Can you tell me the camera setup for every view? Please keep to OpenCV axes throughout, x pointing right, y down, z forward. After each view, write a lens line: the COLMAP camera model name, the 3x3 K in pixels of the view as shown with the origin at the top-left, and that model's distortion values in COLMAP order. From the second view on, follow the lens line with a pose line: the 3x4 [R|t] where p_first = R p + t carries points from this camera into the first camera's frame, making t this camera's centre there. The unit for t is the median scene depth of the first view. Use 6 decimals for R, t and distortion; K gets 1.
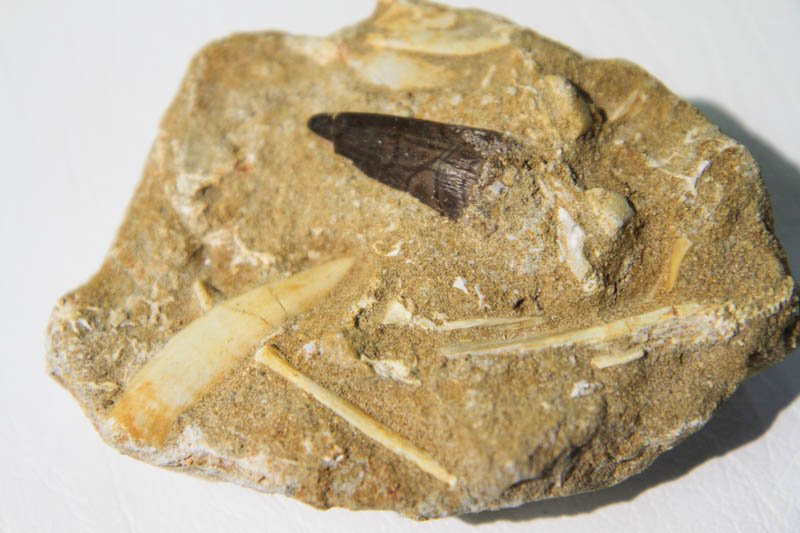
lens RADIAL K [[1669.1, 0, 397.7], [0, 1669.1, 265.2], [0, 0, 1]] dist [-0.105760, 0.000000]
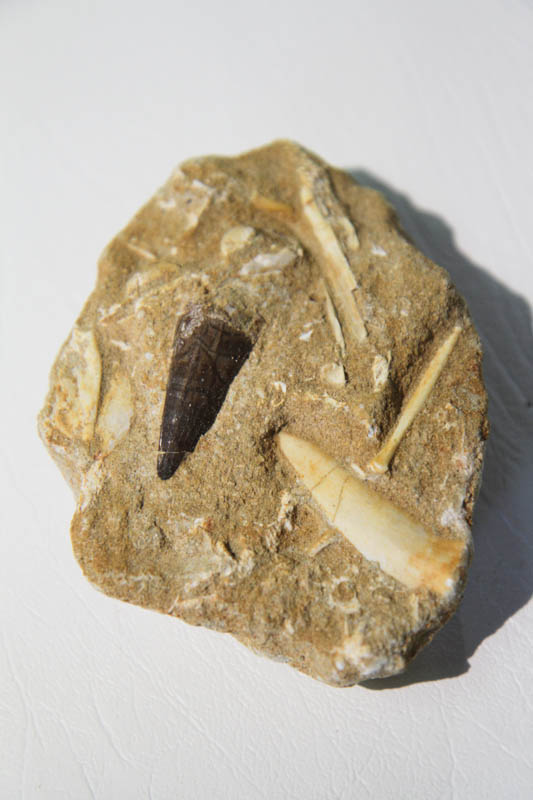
lens RADIAL K [[1669.1, 0, 266.4], [0, 1669.1, 397.1], [0, 0, 1]] dist [-0.105760, 0.000000]
pose [[-0.103502, -0.842907, 0.528011, -0.672102], [0.950837, 0.071935, 0.301222, -0.397929], [-0.291885, 0.533229, 0.794021, 0.008999]]
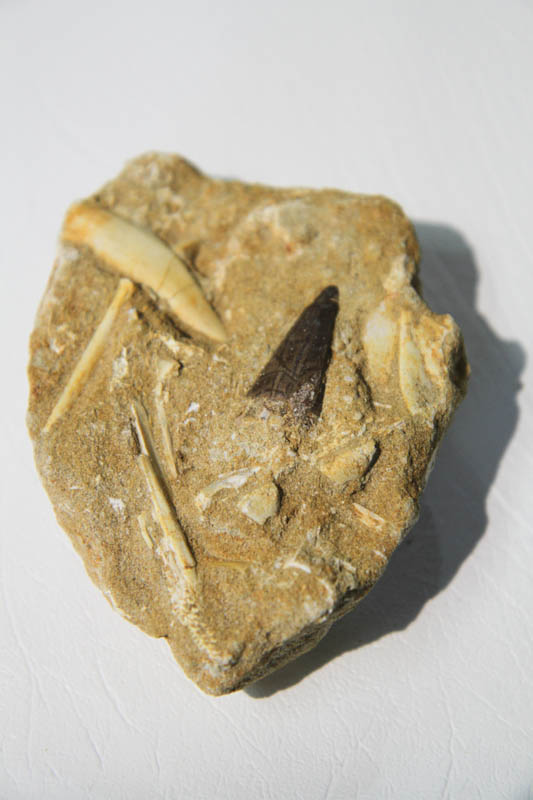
lens RADIAL K [[1669.1, 0, 267.2], [0, 1669.1, 401.0], [0, 0, 1]] dist [-0.105760, 0.000000]
pose [[0.132657, 0.922764, -0.361813, 0.501901], [-0.876985, 0.279370, 0.390960, -0.538883], [0.461843, 0.265441, 0.846311, -0.067958]]
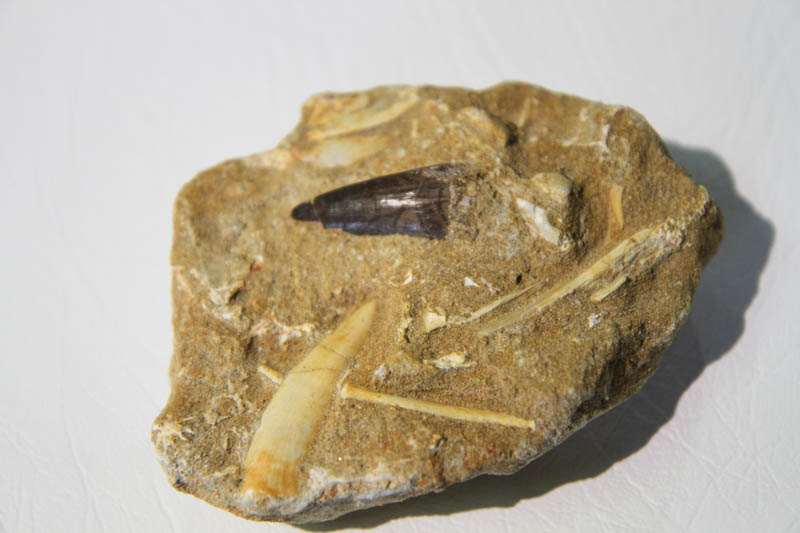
lens RADIAL K [[1669.1, 0, 397.7], [0, 1669.1, 269.3], [0, 0, 1]] dist [-0.105760, 0.000000]
pose [[0.913742, -0.353458, 0.200355, -0.253777], [0.374301, 0.924127, -0.076735, 0.076762], [-0.158031, 0.145109, 0.976714, -0.202954]]
